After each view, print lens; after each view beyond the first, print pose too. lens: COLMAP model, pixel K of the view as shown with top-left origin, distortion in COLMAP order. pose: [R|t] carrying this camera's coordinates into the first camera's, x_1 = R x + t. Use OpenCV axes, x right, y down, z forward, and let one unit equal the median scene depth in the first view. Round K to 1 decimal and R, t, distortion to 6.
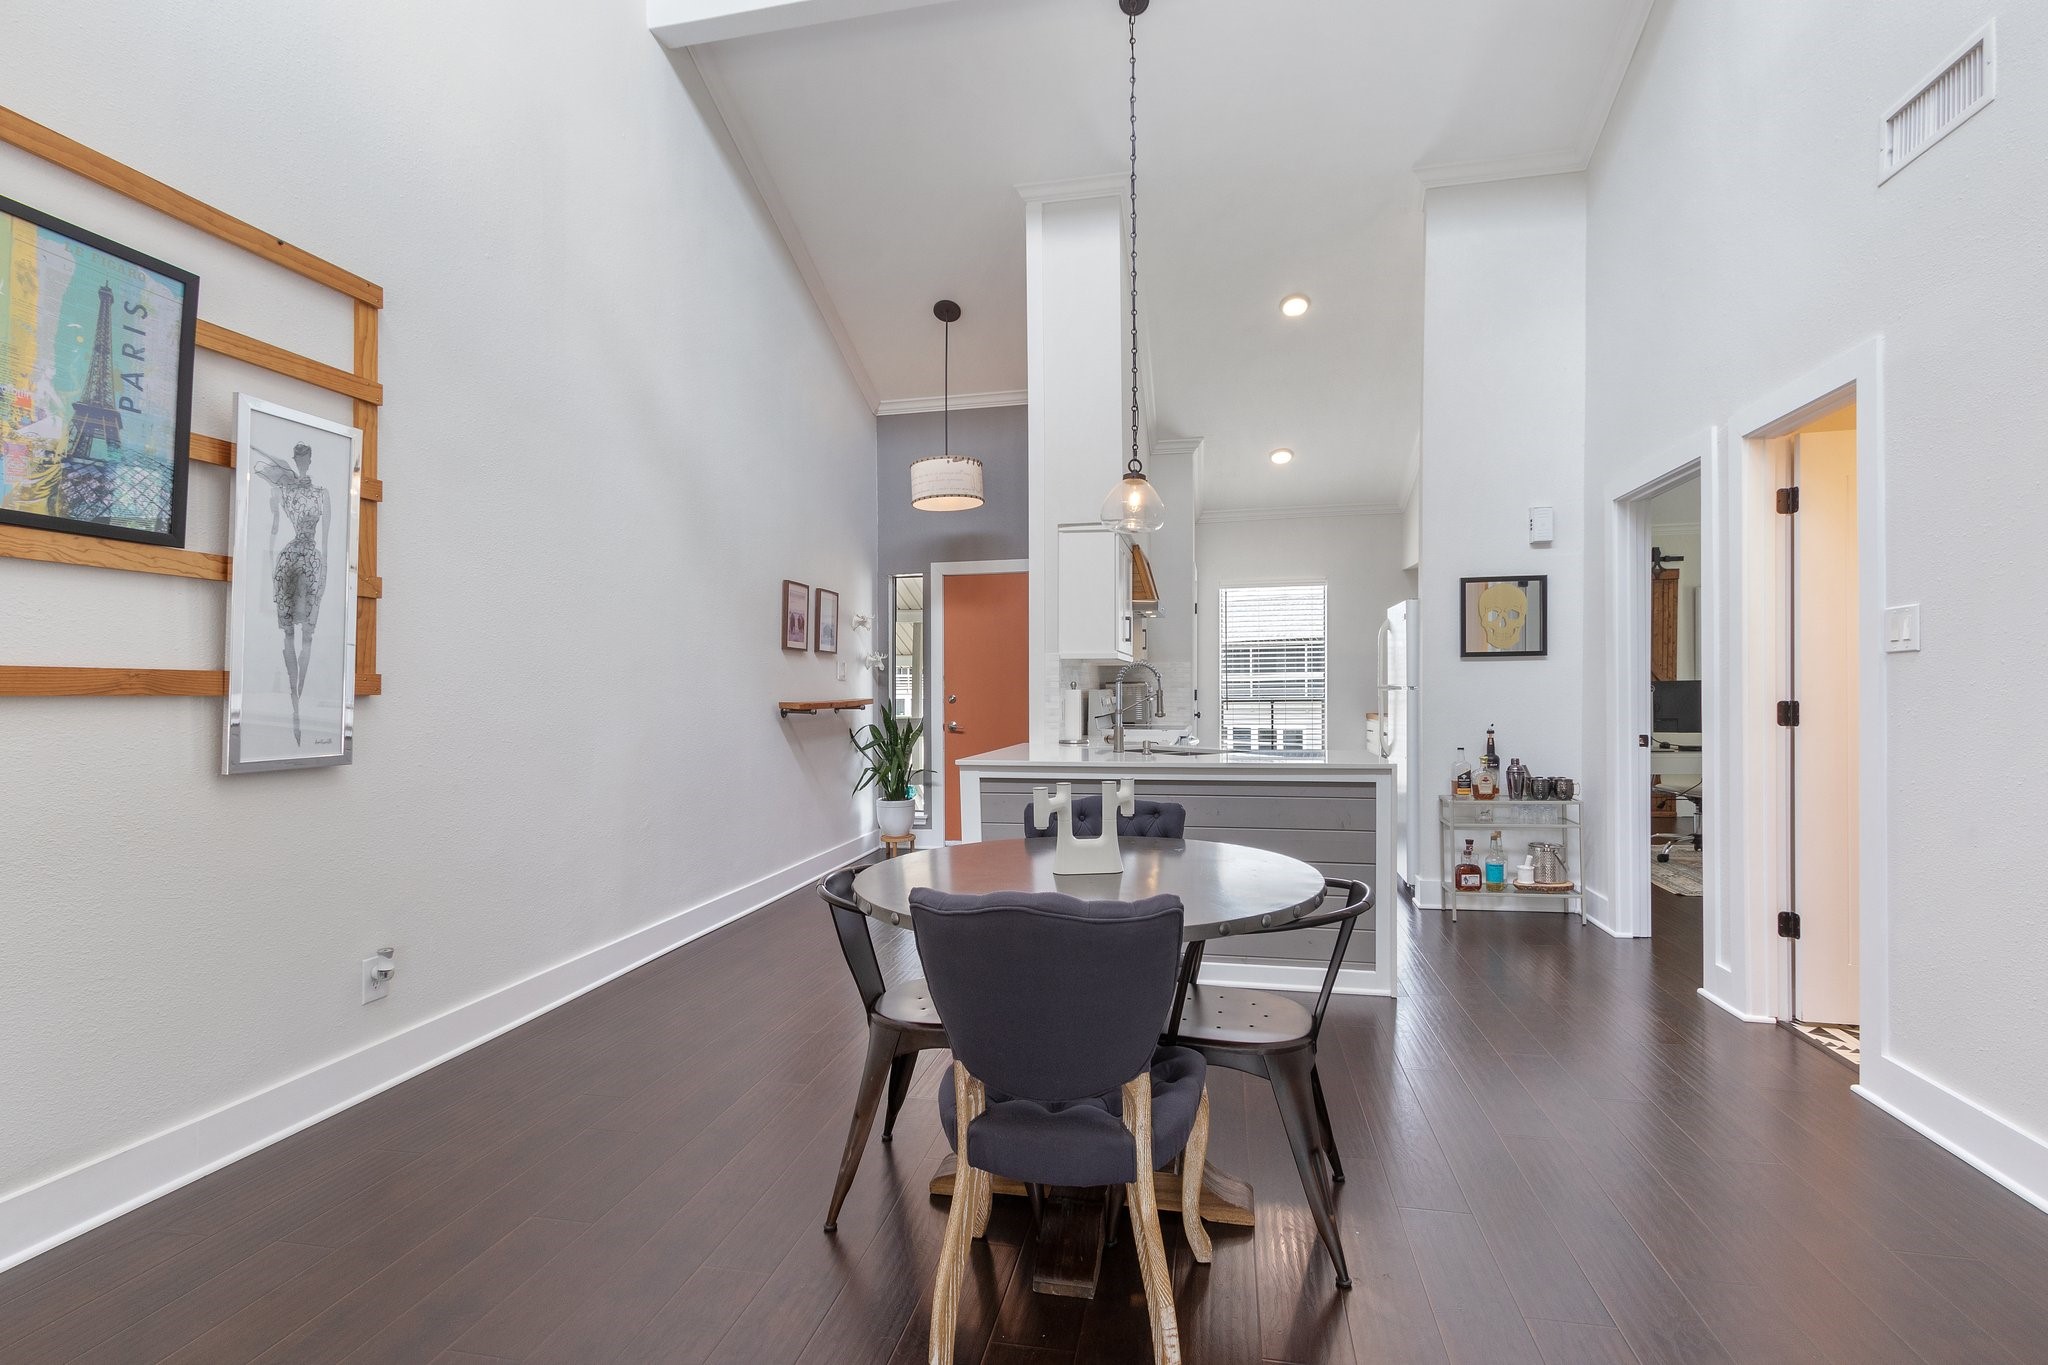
lens RADIAL K [[942.4, 0, 1016.2], [0, 942.4, 685.7], [0, 0, 1]] dist [-0.005693, -0.000295]
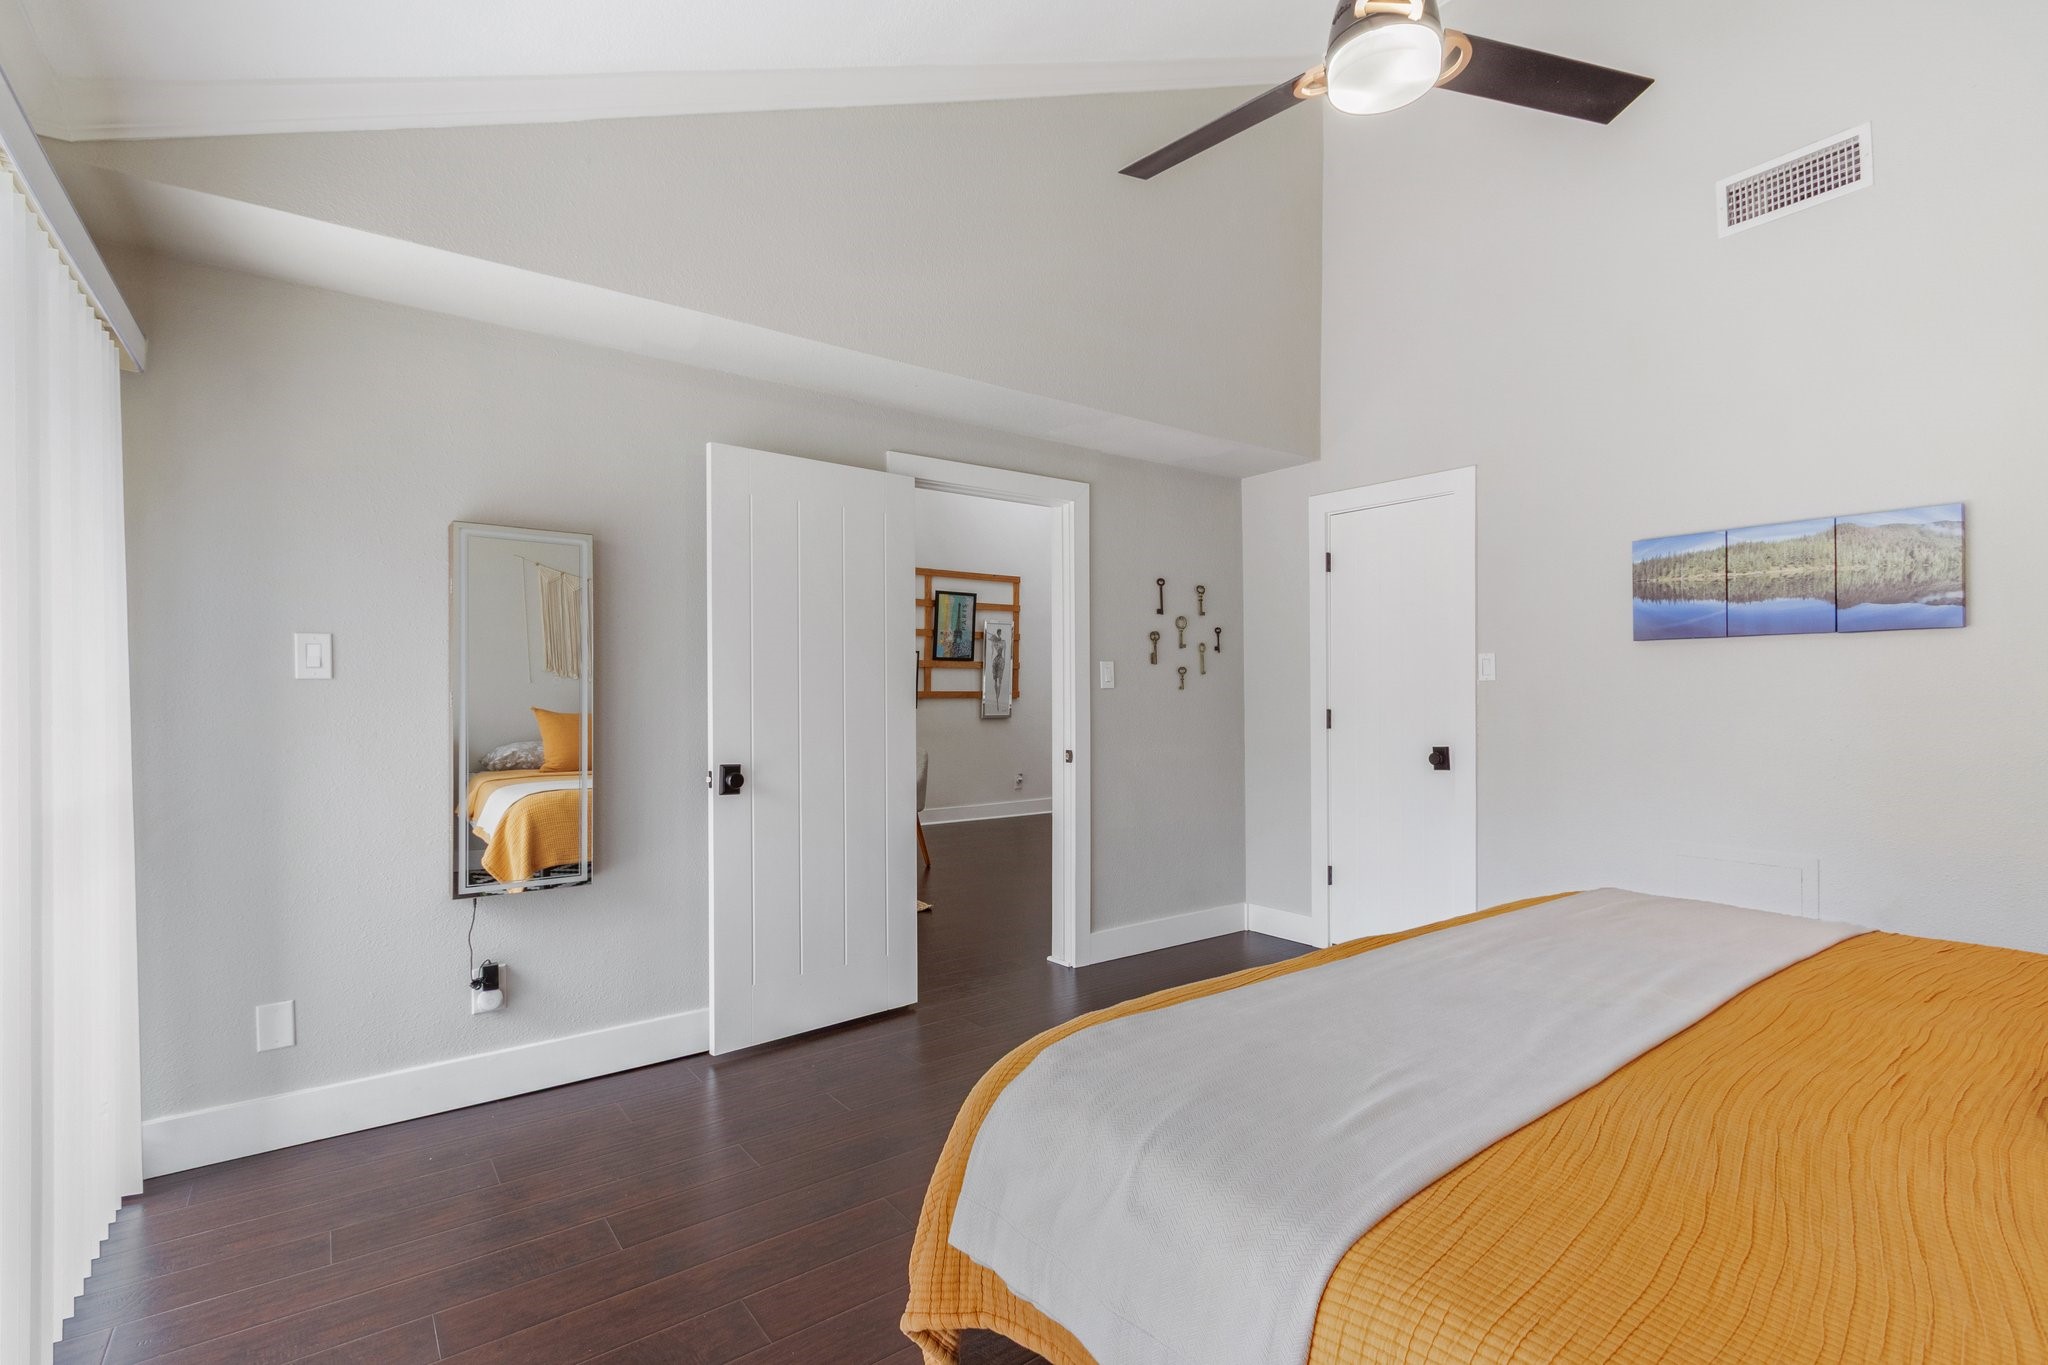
lens RADIAL K [[942.4, 0, 1027.4], [0, 942.4, 686.6], [0, 0, 1]] dist [-0.005693, -0.000295]
pose [[0.753554, -0.000849, -0.657385, 1.843166], [-0.000503, 0.999998, -0.001868, -0.028805], [0.657386, 0.001739, 0.753552, -1.797359]]
